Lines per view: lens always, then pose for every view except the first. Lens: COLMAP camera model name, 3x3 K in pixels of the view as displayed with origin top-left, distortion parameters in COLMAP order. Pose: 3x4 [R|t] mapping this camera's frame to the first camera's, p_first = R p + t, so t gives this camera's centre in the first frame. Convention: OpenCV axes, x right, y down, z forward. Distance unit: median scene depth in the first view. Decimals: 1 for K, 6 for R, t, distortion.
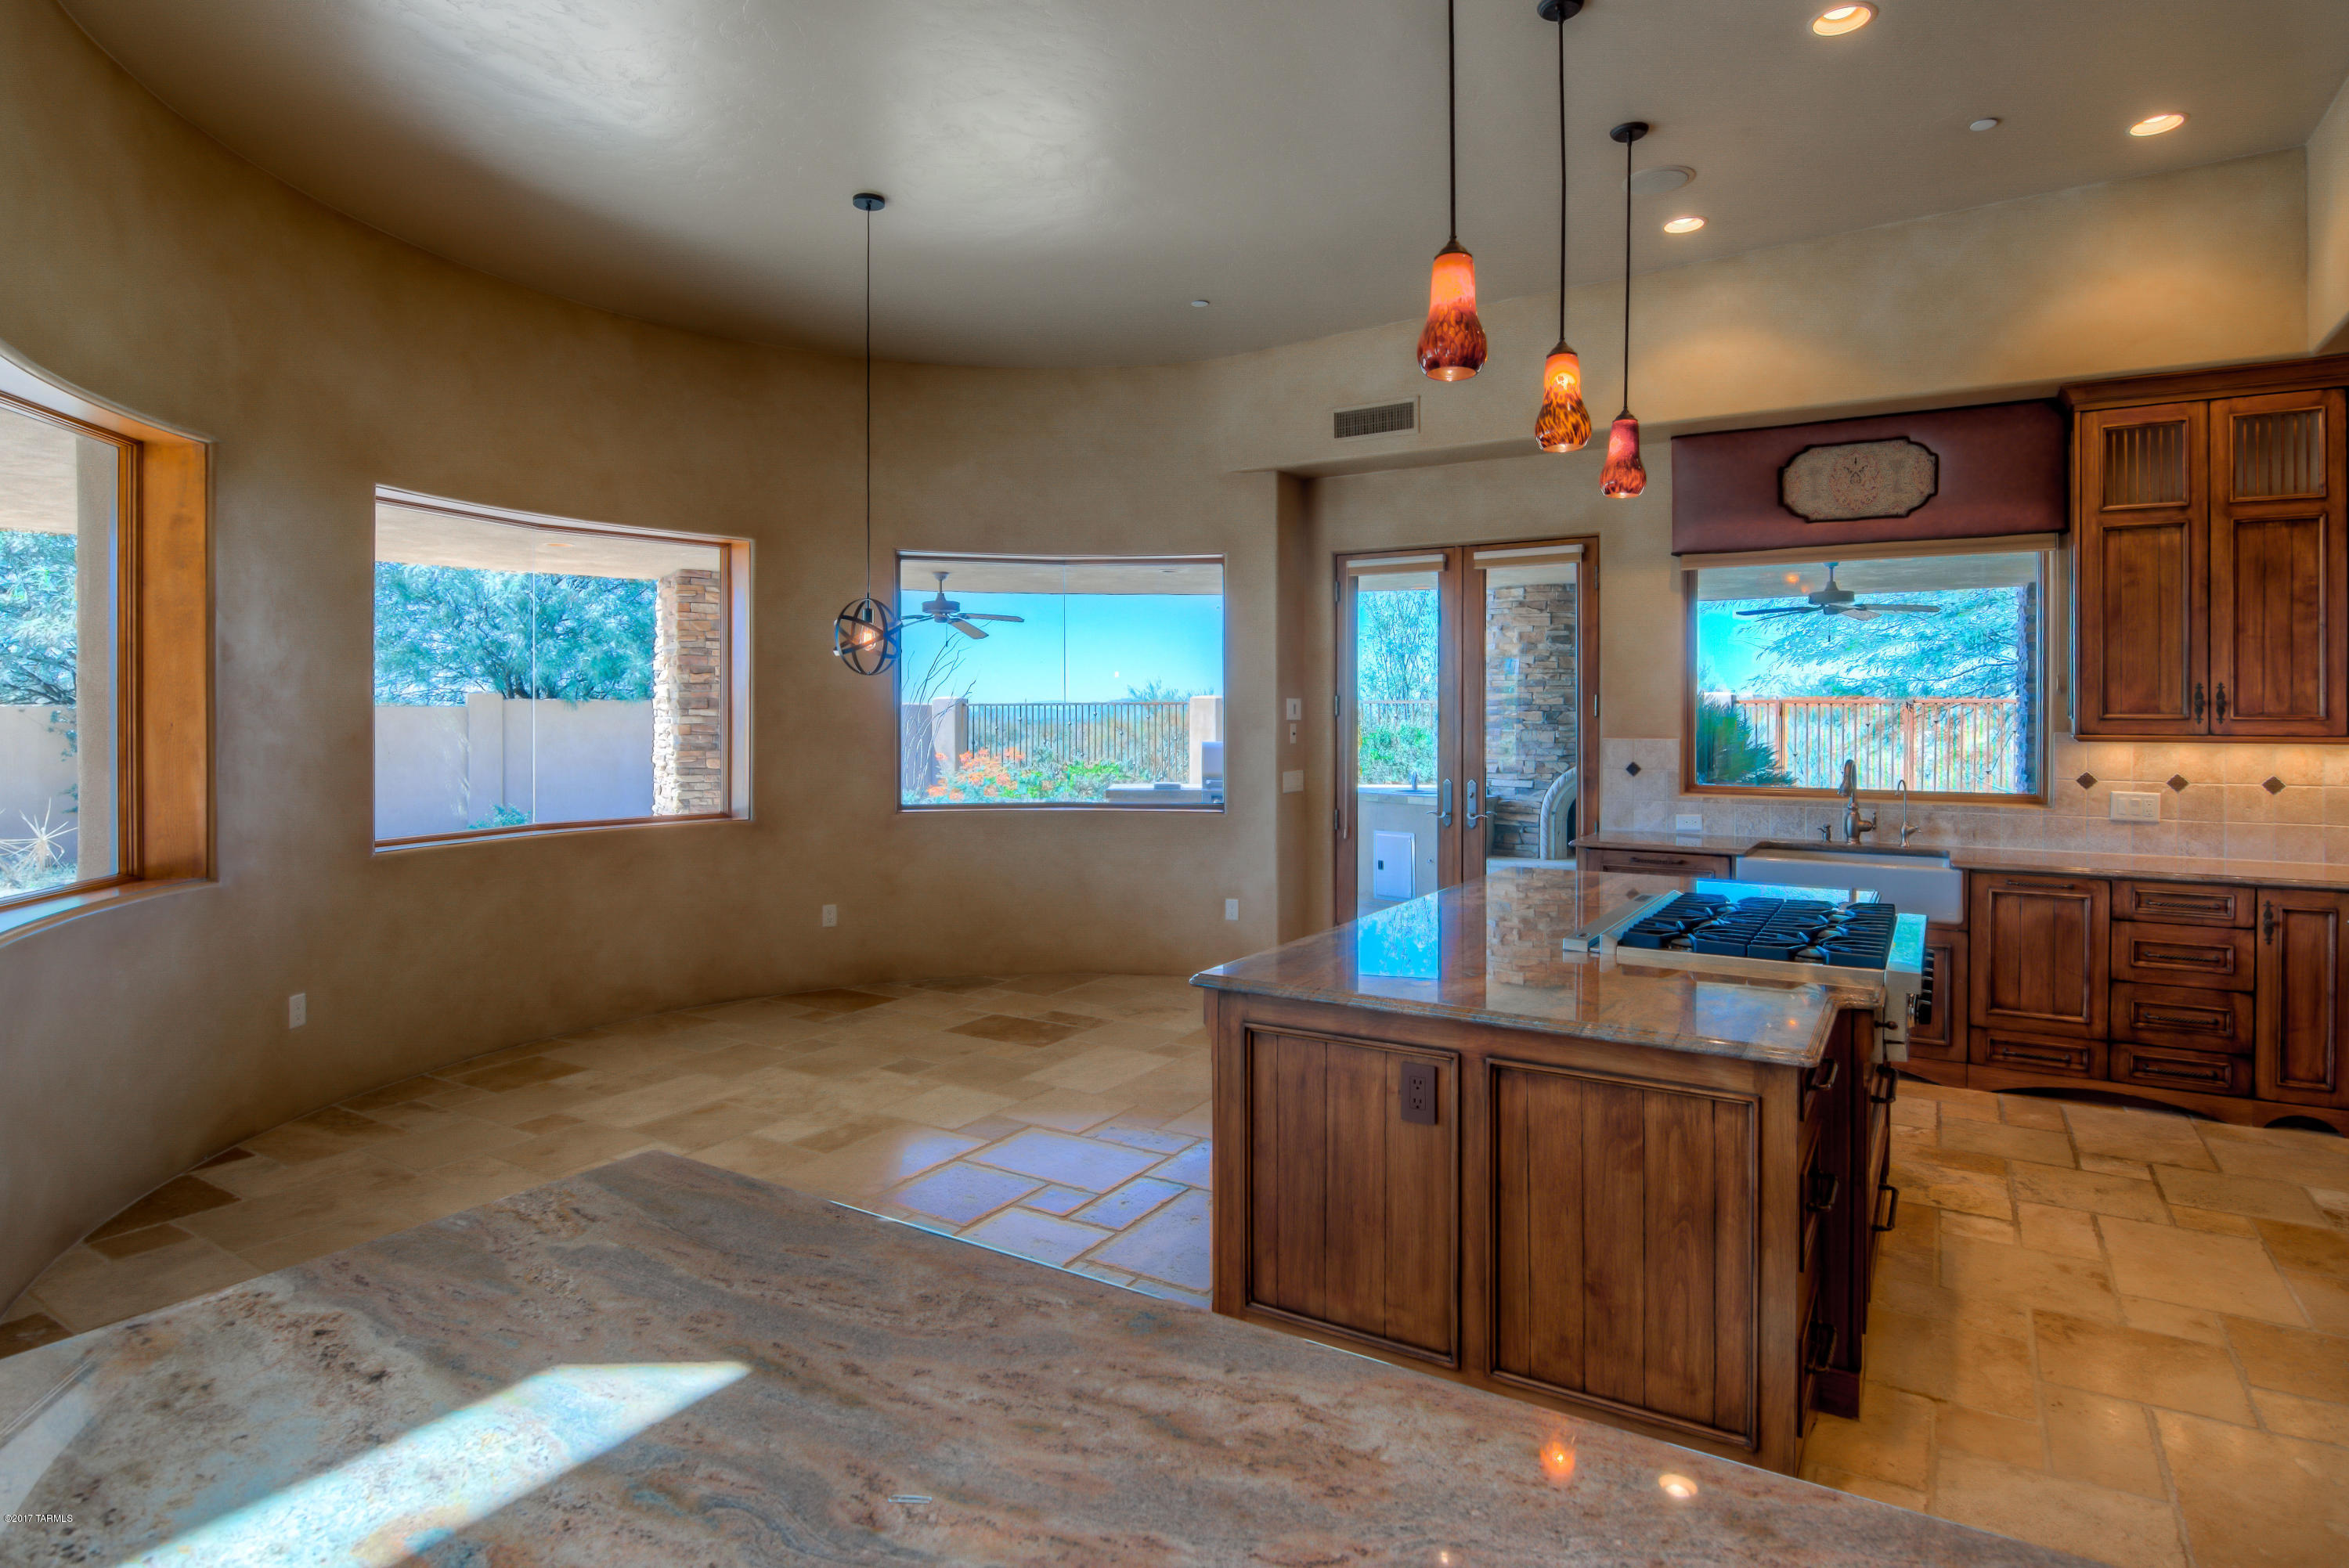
lens RADIAL K [[1267.8, 0, 1165.8], [0, 1267.8, 712.4], [0, 0, 1]] dist [-0.000428, -0.015645]
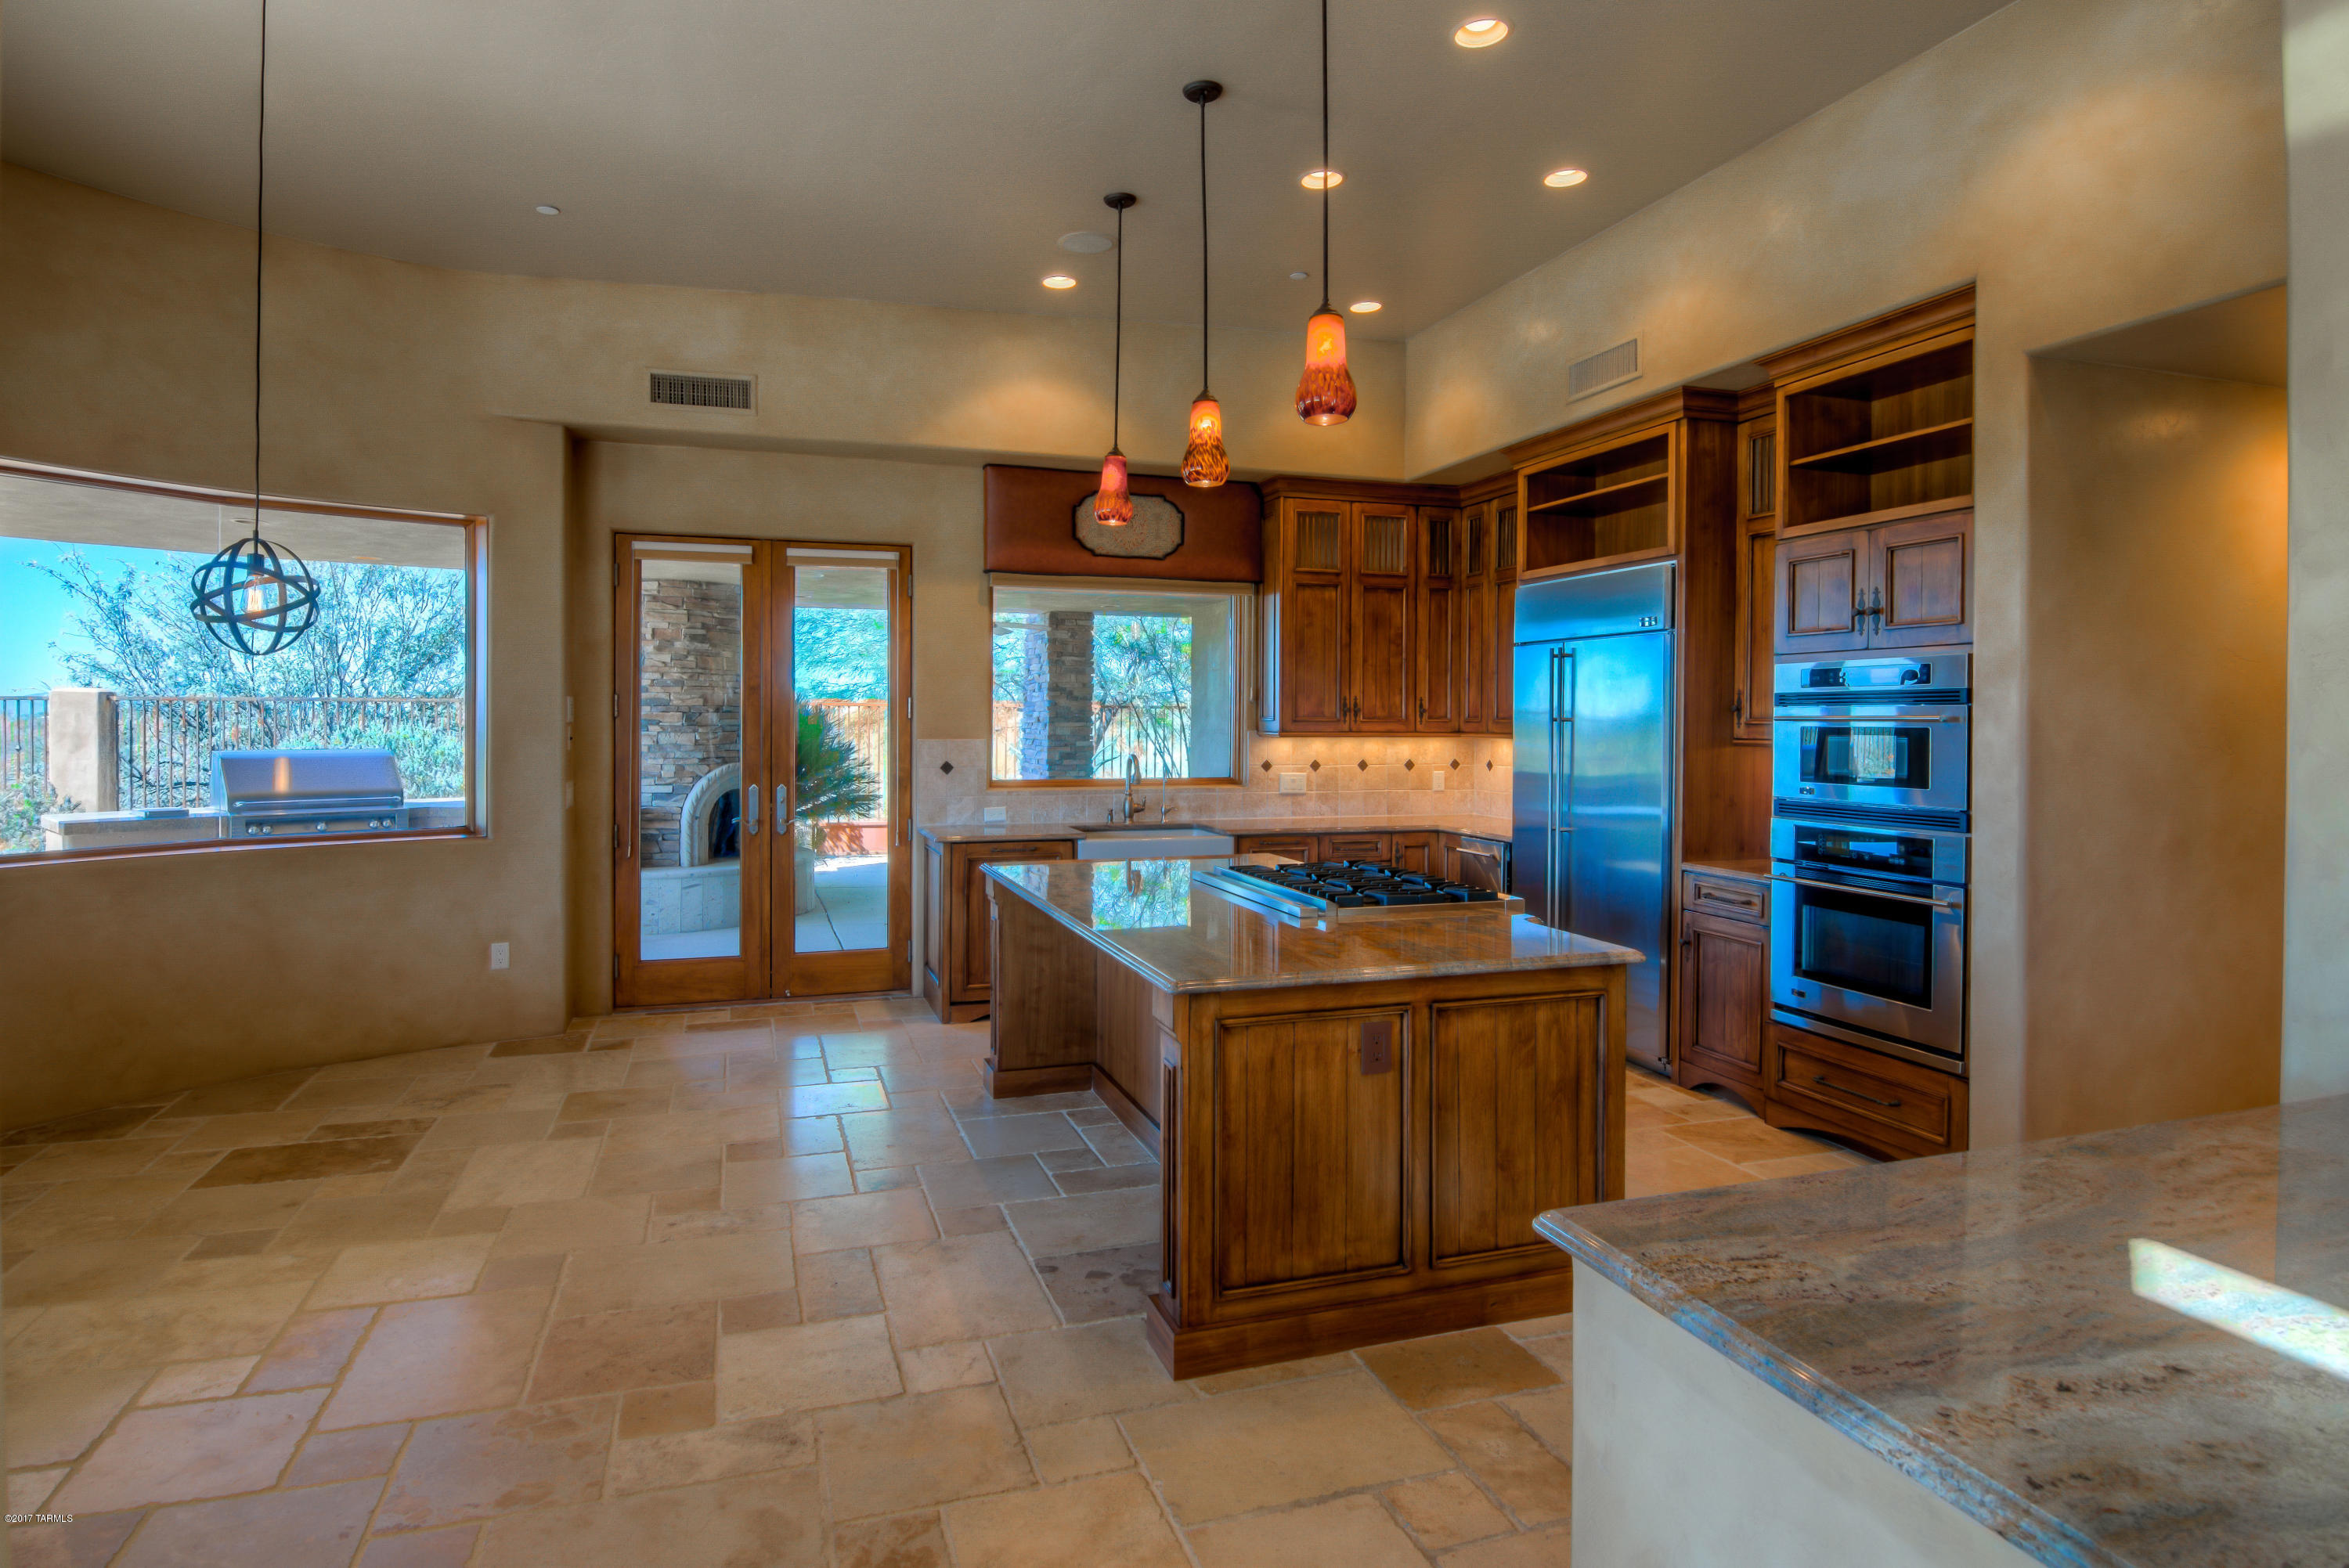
lens RADIAL K [[1275.9, 0, 1154.6], [0, 1275.9, 728.7], [0, 0, 1]] dist [-0.000699, -0.012167]
pose [[0.638898, -0.006186, 0.769266, -0.416106], [-0.003607, 0.999933, 0.011037, -0.000959], [-0.769283, -0.009827, 0.638833, 0.211084]]
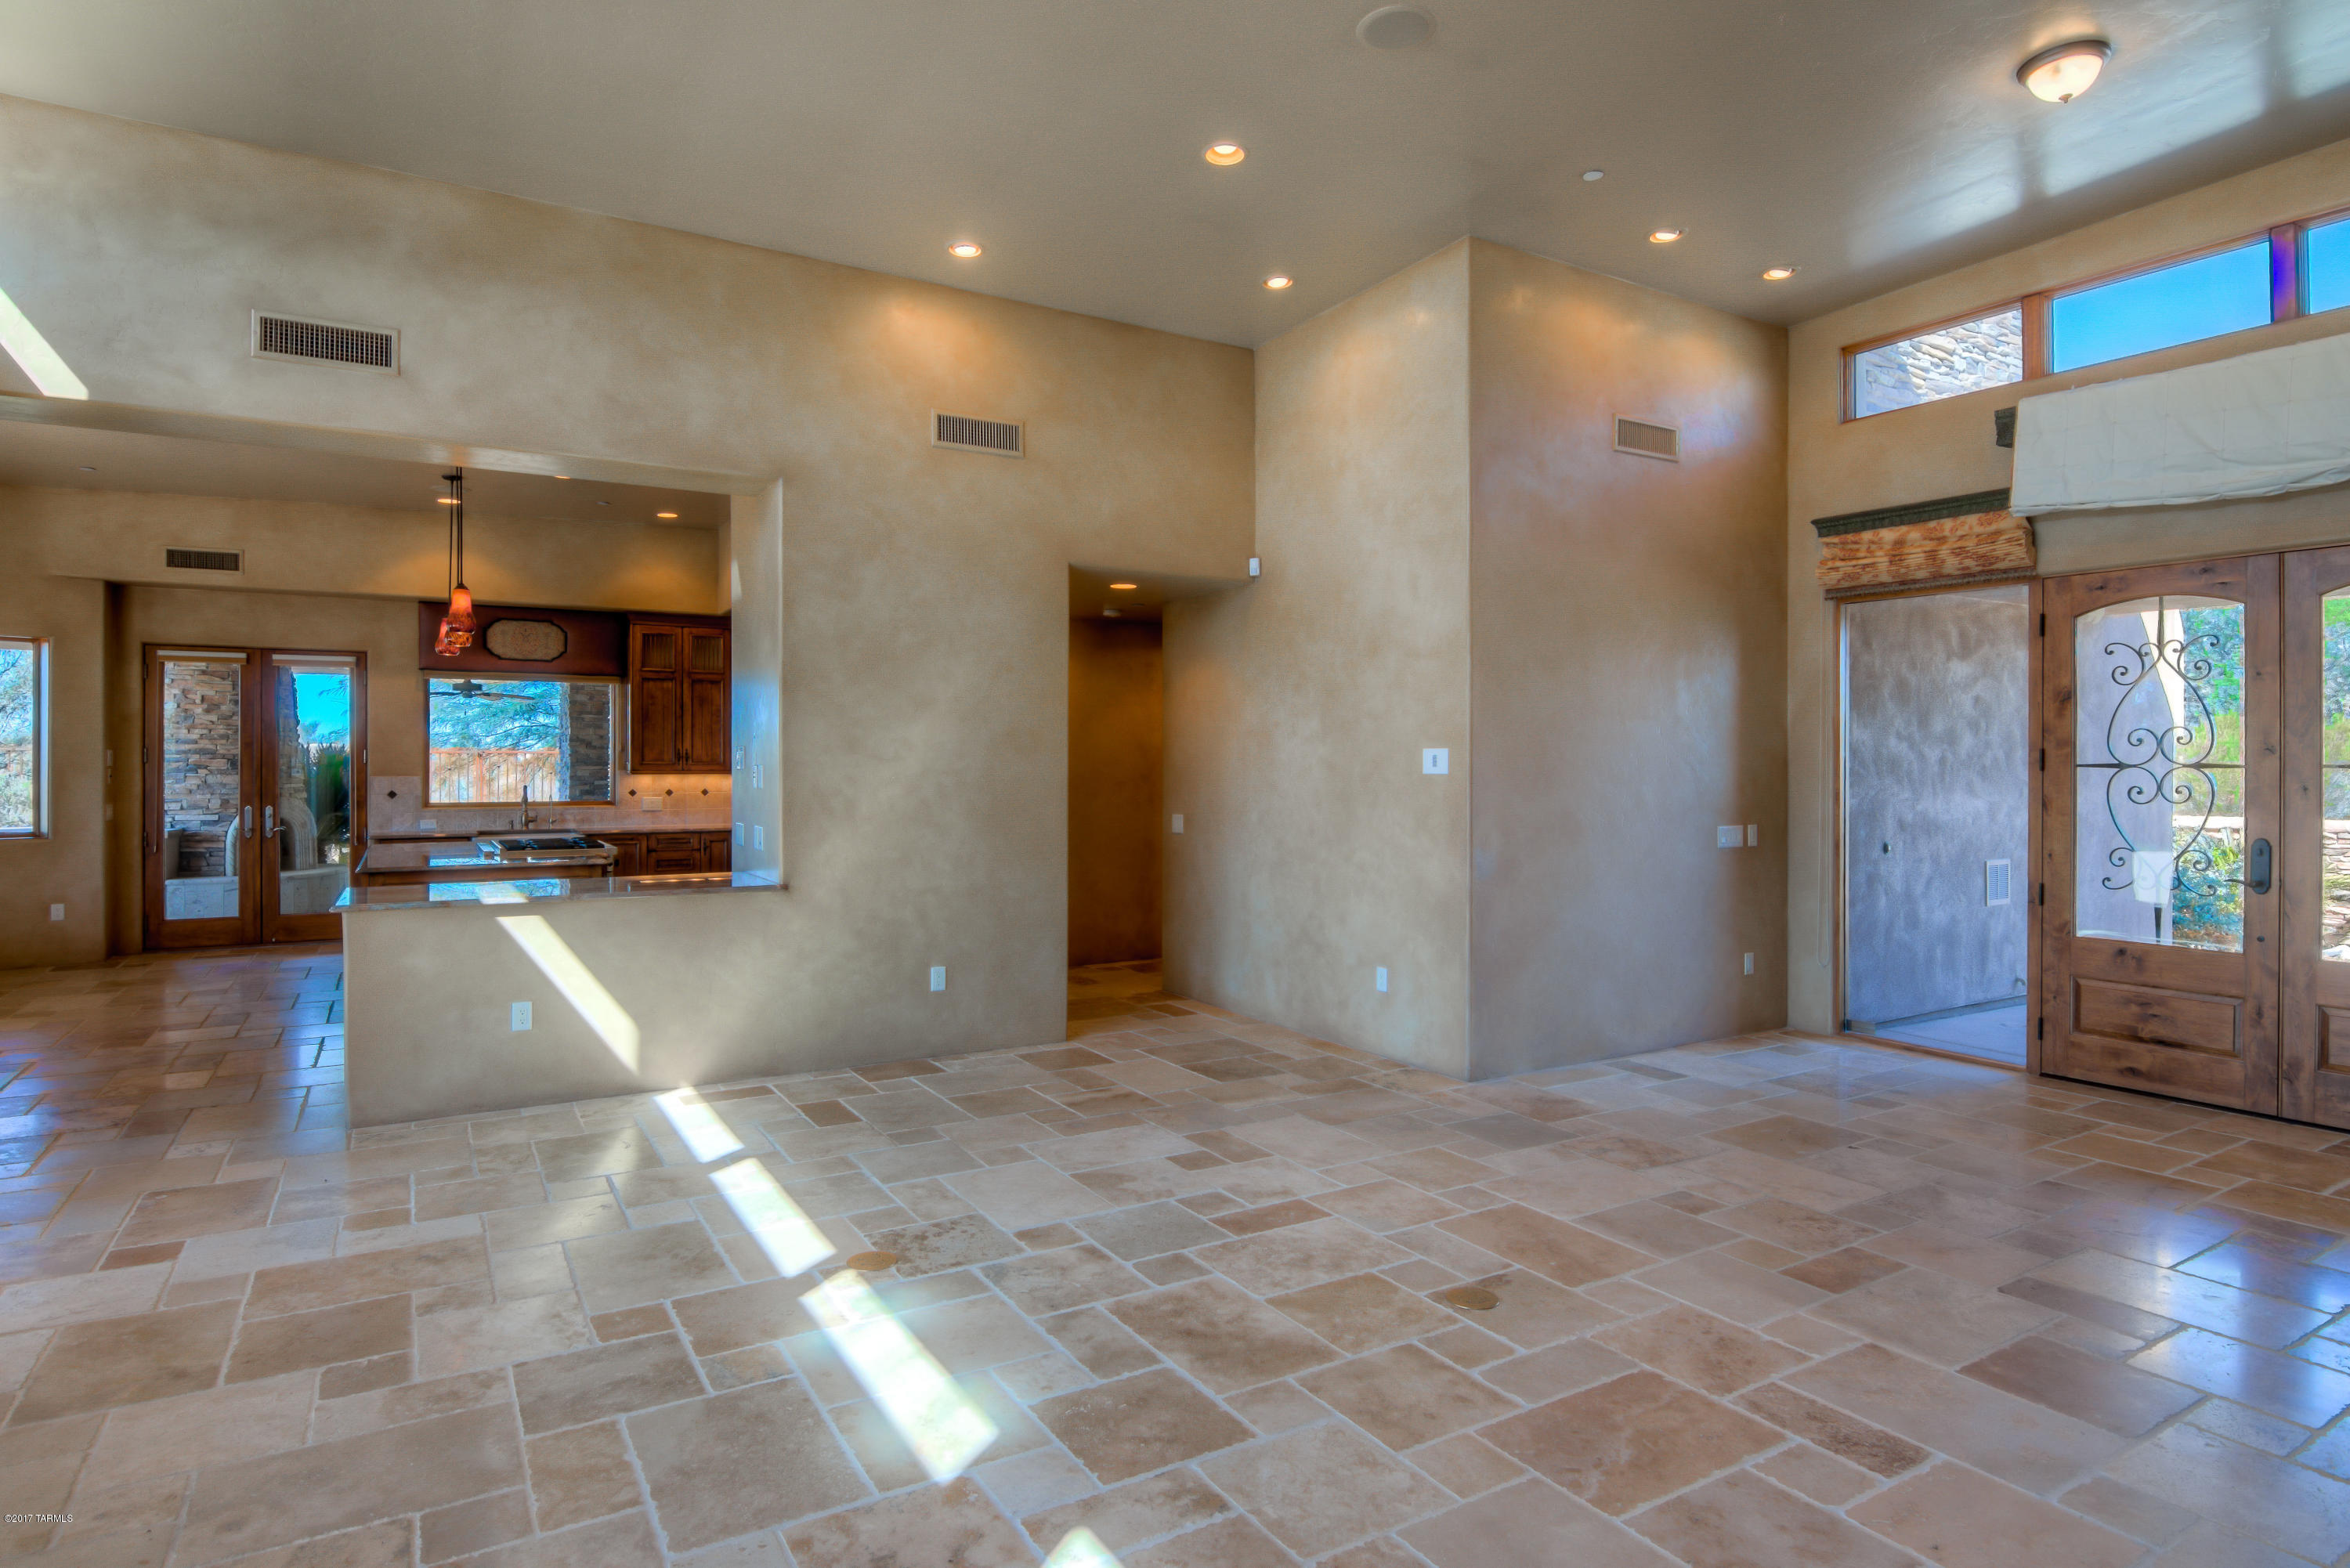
lens RADIAL K [[1322.3, 0, 1248.2], [0, 1322.3, 764.2], [0, 0, 1]] dist [-0.006449, -0.009547]
pose [[0.430445, -0.003149, 0.902611, -0.854825], [-0.001285, 0.999991, 0.004102, -0.004962], [-0.902616, -0.002925, 0.430437, -0.921207]]
